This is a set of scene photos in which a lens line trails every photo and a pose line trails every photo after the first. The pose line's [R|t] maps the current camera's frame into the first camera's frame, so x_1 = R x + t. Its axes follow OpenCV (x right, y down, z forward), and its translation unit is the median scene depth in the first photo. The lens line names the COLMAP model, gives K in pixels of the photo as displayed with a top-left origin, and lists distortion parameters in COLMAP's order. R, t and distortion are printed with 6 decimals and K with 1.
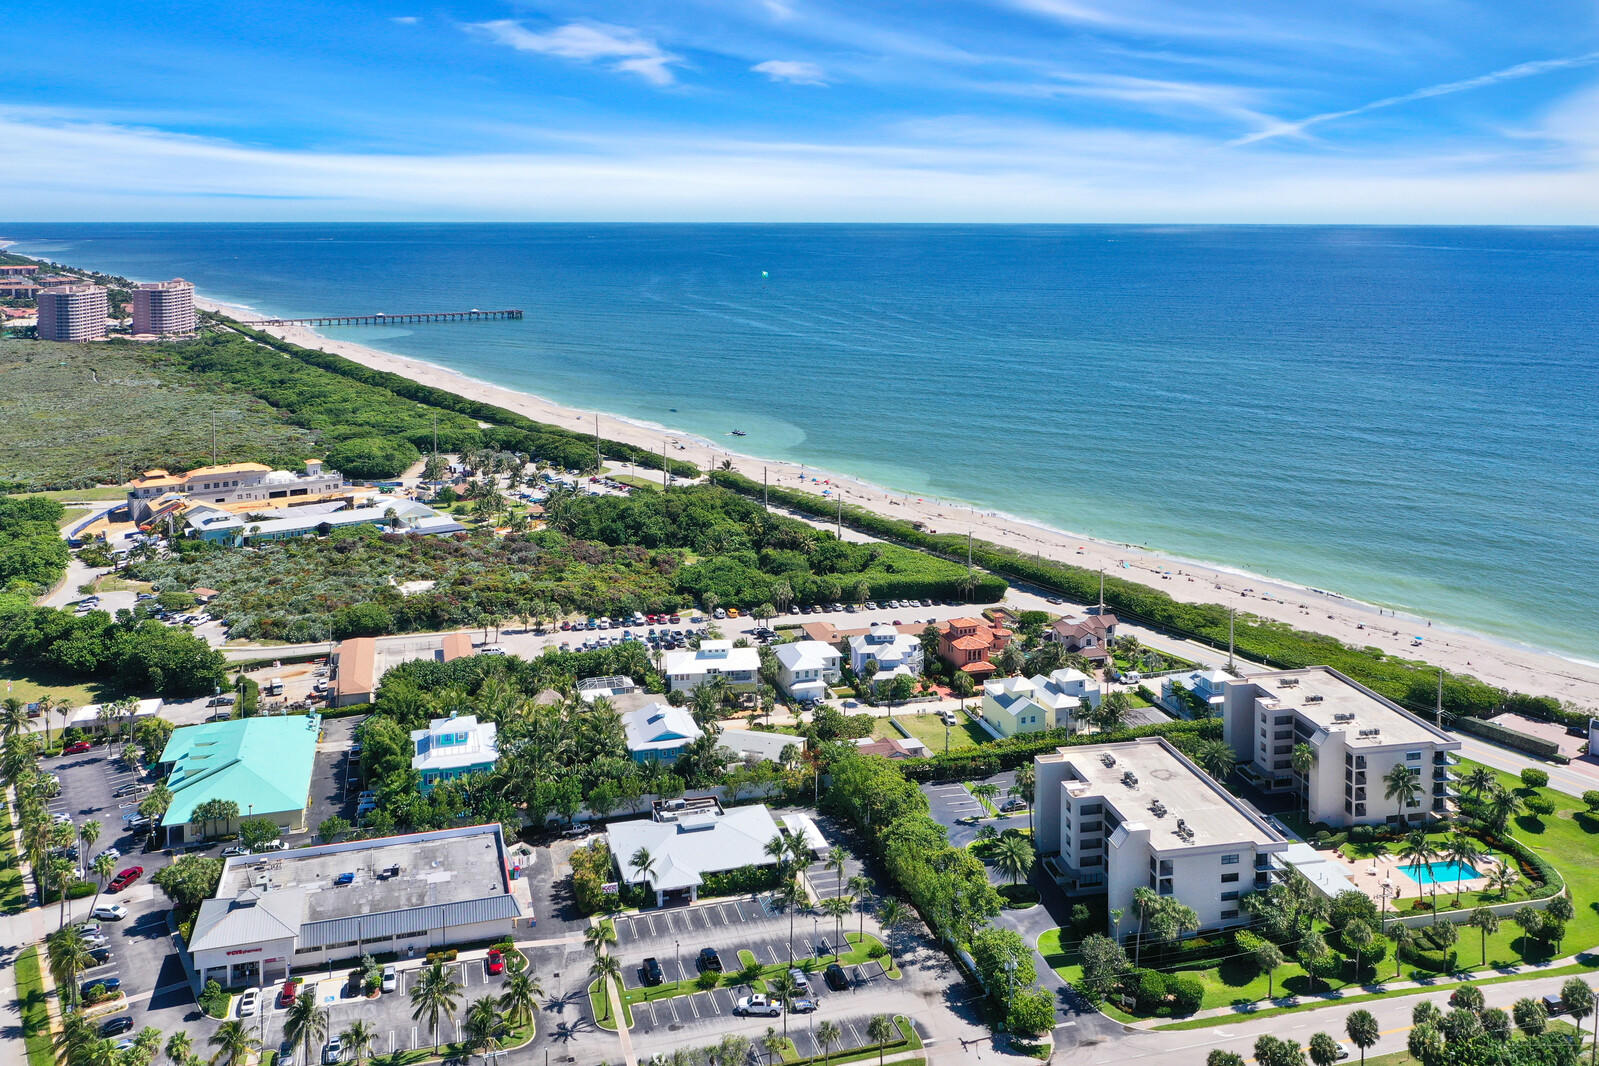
lens RADIAL K [[1322.0, 0, 799.5], [0, 1322.0, 533.0], [0, 0, 1]] dist [0.149588, -0.105880]
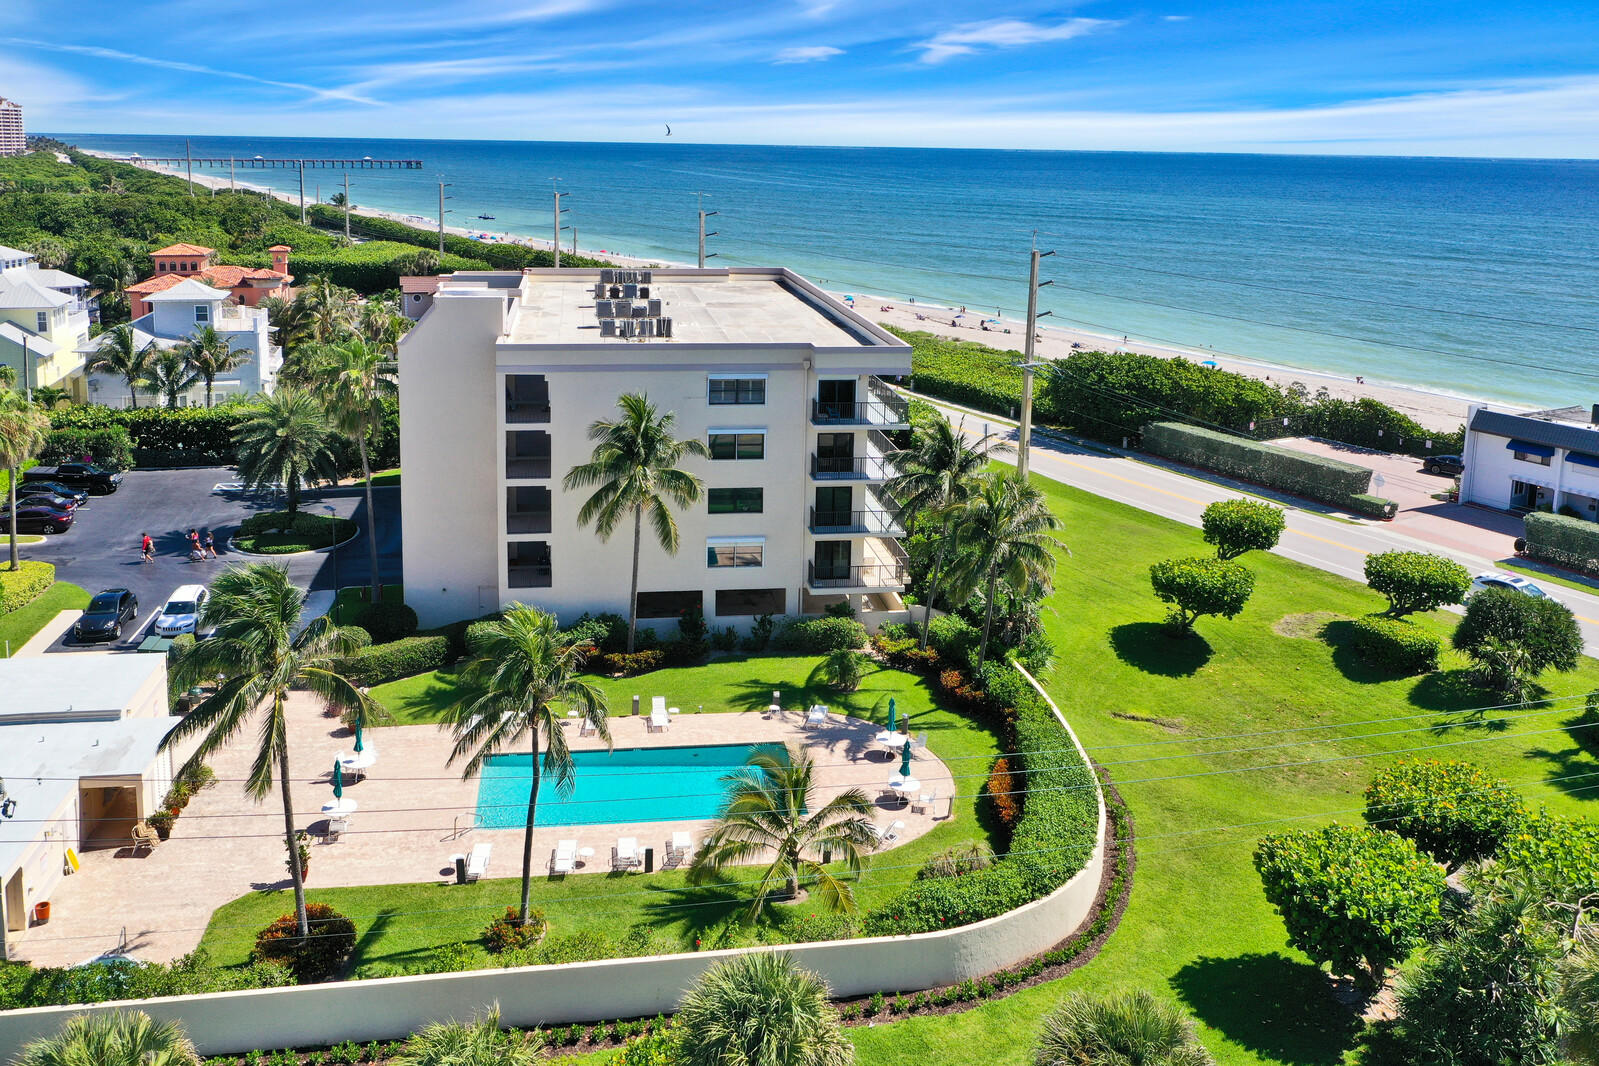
lens RADIAL K [[1322.0, 0, 799.5], [0, 1322.0, 533.0], [0, 0, 1]] dist [0.149588, -0.105880]
pose [[0.998133, 0.032403, -0.051780, 0.467430], [-0.030780, 0.999019, 0.031837, 0.180598], [0.052761, -0.030184, 0.998151, 0.706035]]
